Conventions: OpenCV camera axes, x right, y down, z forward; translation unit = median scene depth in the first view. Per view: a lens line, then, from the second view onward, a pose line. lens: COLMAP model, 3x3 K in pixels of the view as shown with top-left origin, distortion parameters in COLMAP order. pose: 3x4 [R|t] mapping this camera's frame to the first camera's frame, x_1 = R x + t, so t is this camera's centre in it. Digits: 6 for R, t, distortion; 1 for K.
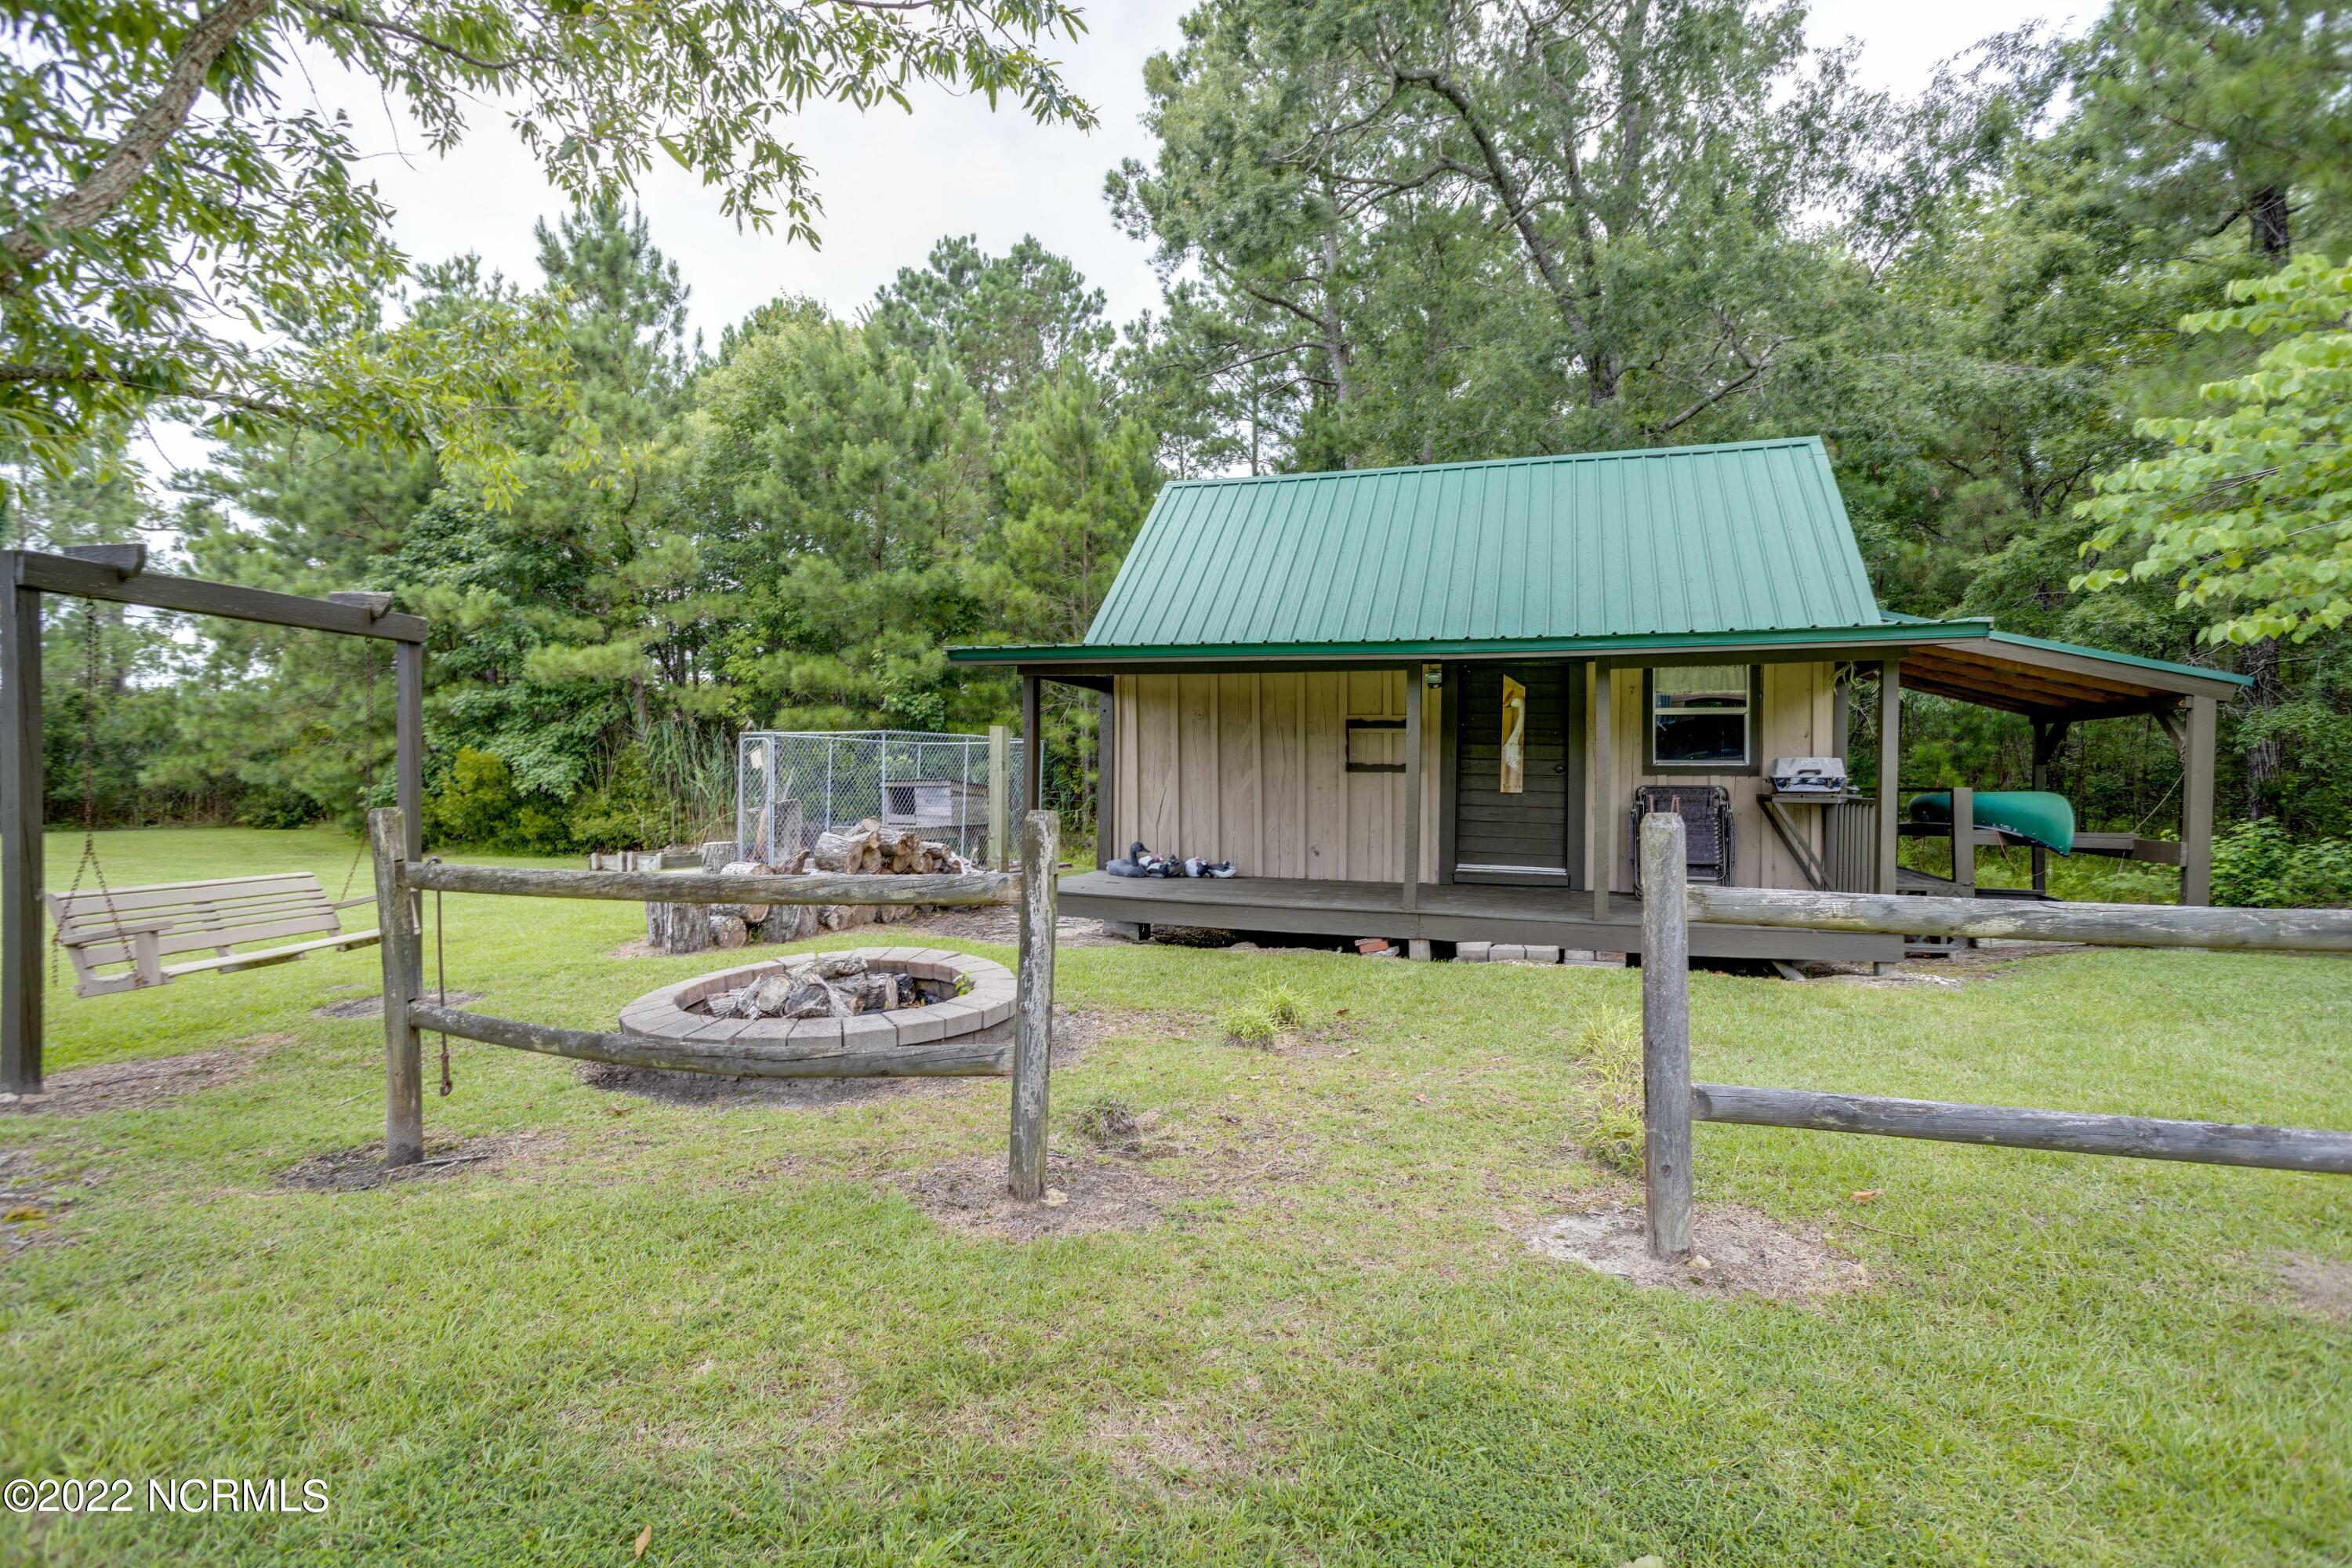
lens RADIAL K [[1108.9, 0, 1176.0], [0, 1108.9, 784.0], [0, 0, 1]] dist [-0.024756, 0.000777]
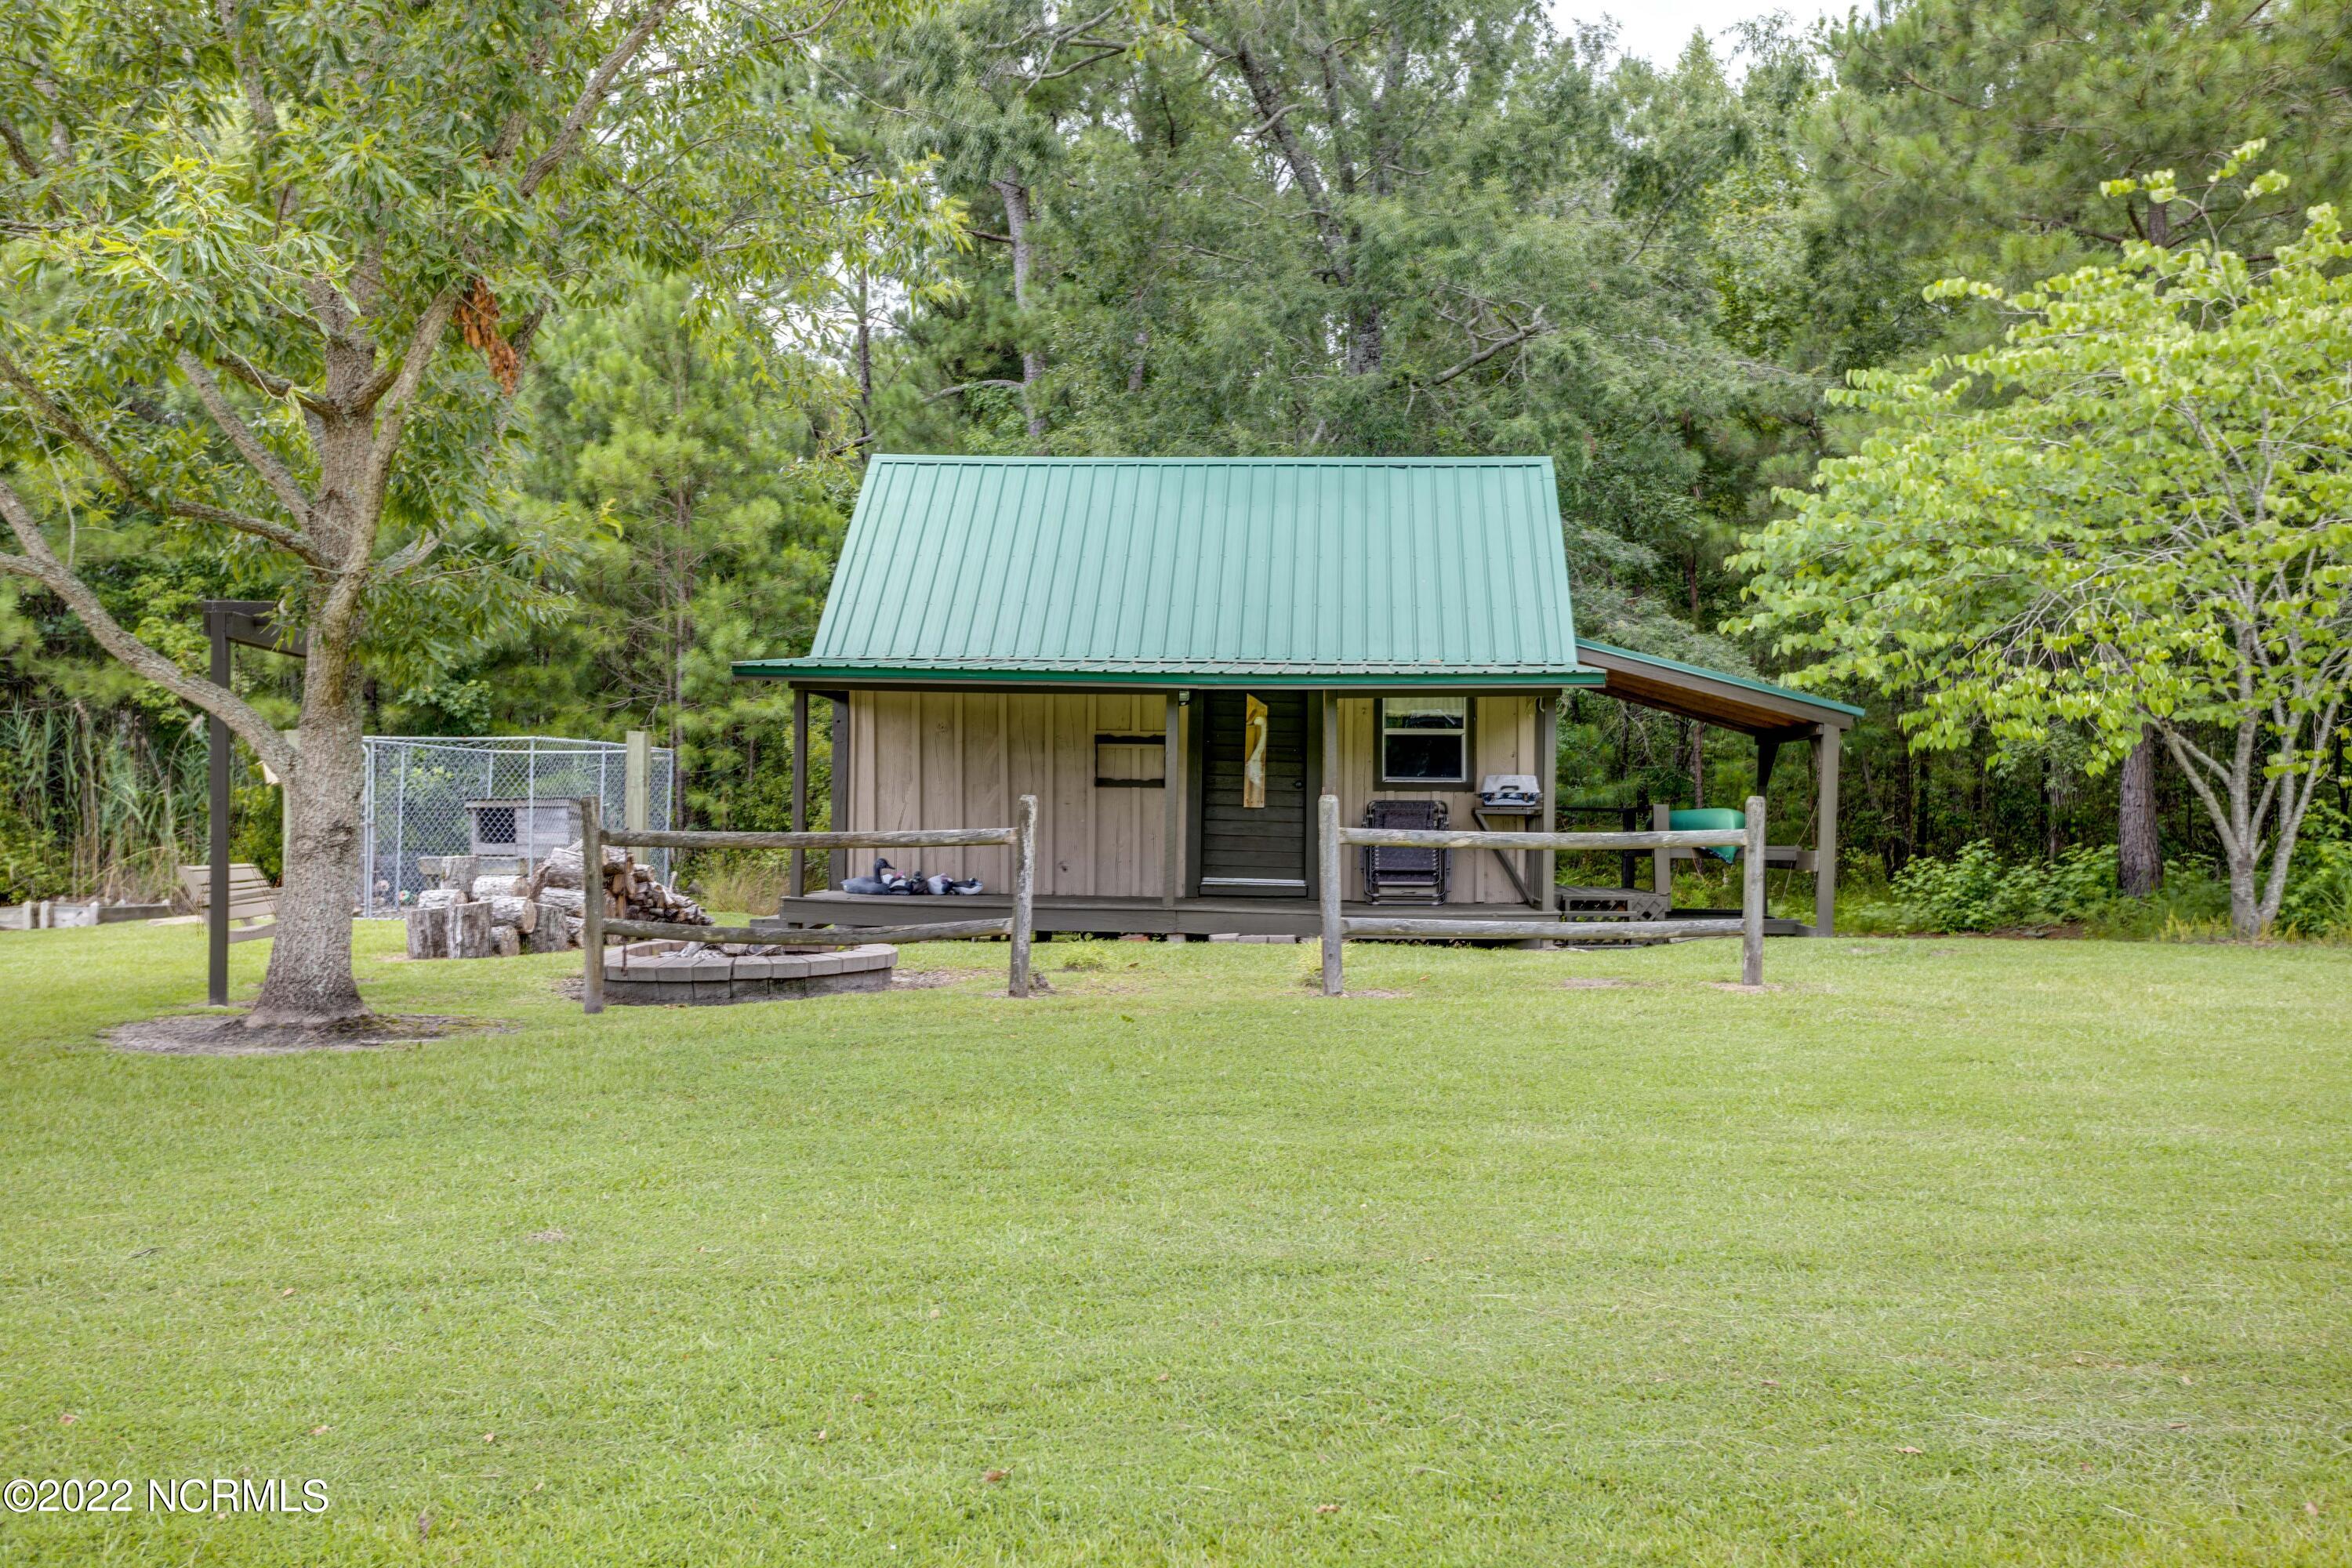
lens RADIAL K [[952.8, 0, 1176.0], [0, 952.8, 784.0], [0, 0, 1]] dist [-0.001430, -0.000117]
pose [[0.977836, 0.005067, 0.209313, 0.044488], [-0.002965, 0.999942, -0.010354, -0.004677], [-0.209353, 0.009504, 0.977794, 0.142561]]
